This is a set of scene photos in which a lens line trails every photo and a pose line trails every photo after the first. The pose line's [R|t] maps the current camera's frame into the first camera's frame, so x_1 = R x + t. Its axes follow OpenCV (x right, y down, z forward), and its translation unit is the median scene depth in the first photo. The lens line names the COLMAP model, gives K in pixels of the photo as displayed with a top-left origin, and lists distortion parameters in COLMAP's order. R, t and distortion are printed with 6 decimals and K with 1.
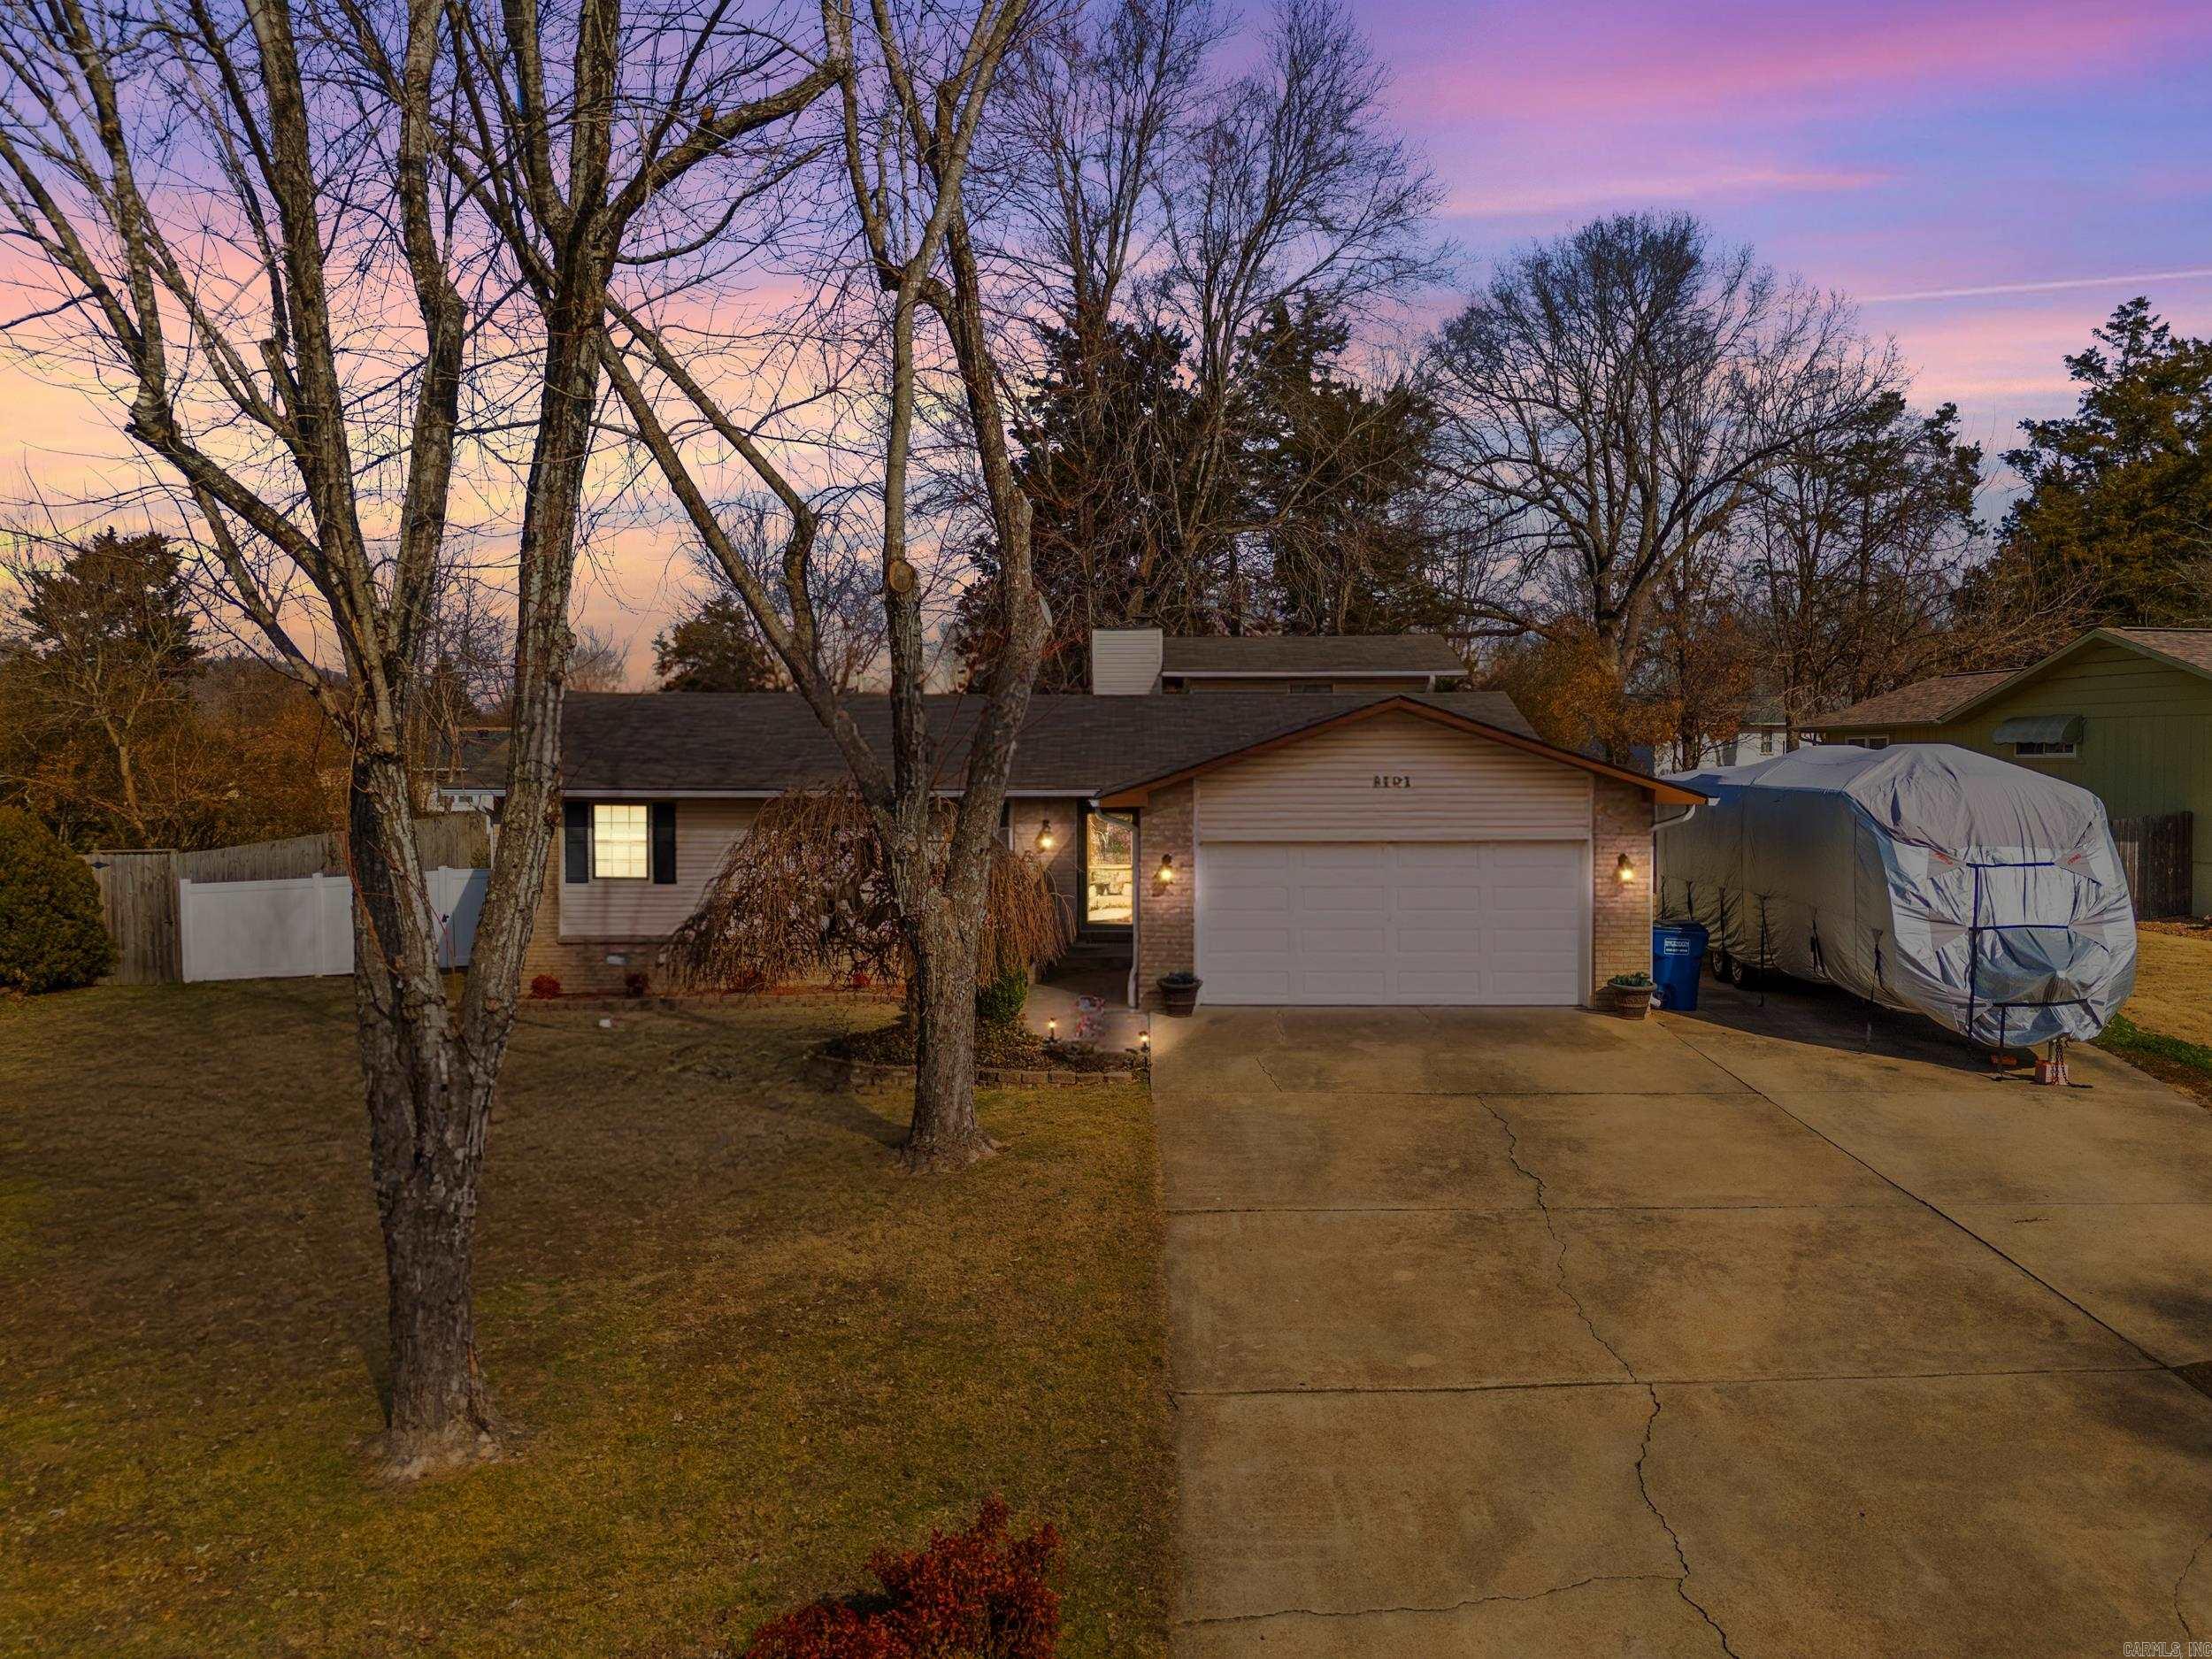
lens RADIAL K [[1602.1, 0, 1114.8], [0, 1602.1, 817.2], [0, 0, 1]] dist [0.061333, -0.043381]
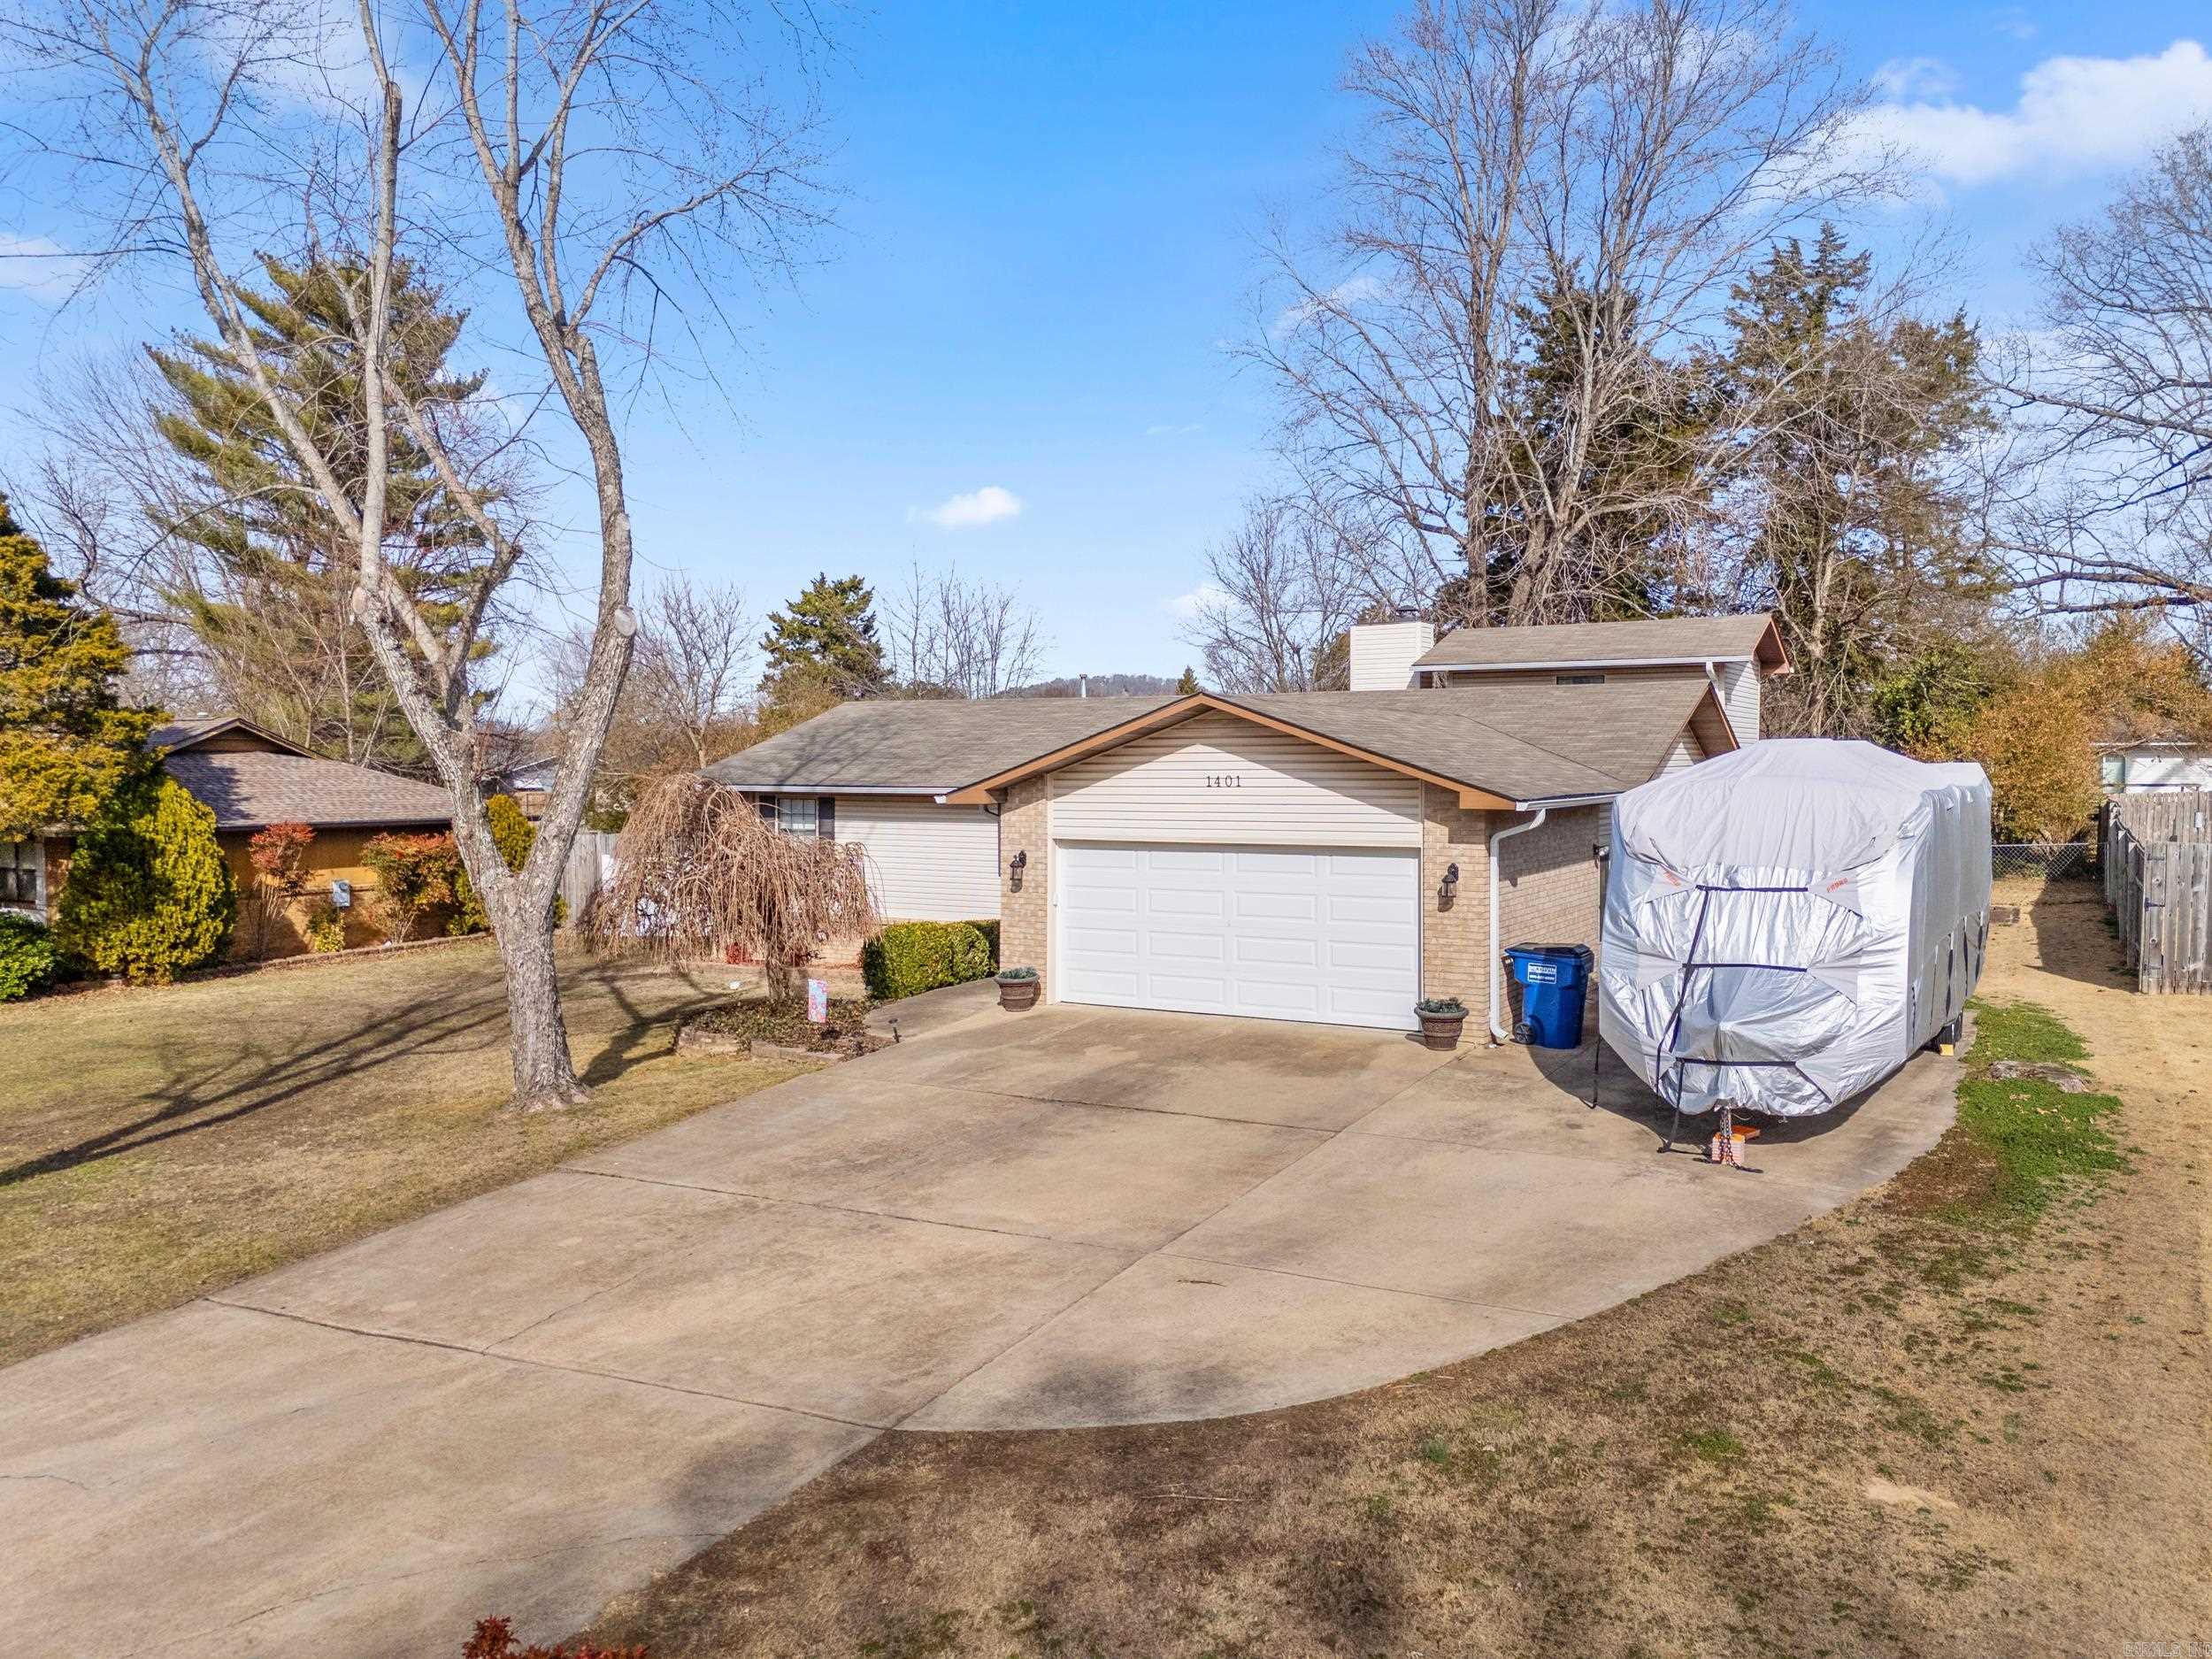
lens RADIAL K [[1602.1, 0, 1114.8], [0, 1602.1, 817.2], [0, 0, 1]] dist [0.061333, -0.043381]
pose [[0.882617, 0.016877, -0.469790, 0.903458], [-0.017395, 0.999843, 0.003239, -0.004469], [0.469771, 0.005313, 0.882772, 0.207521]]
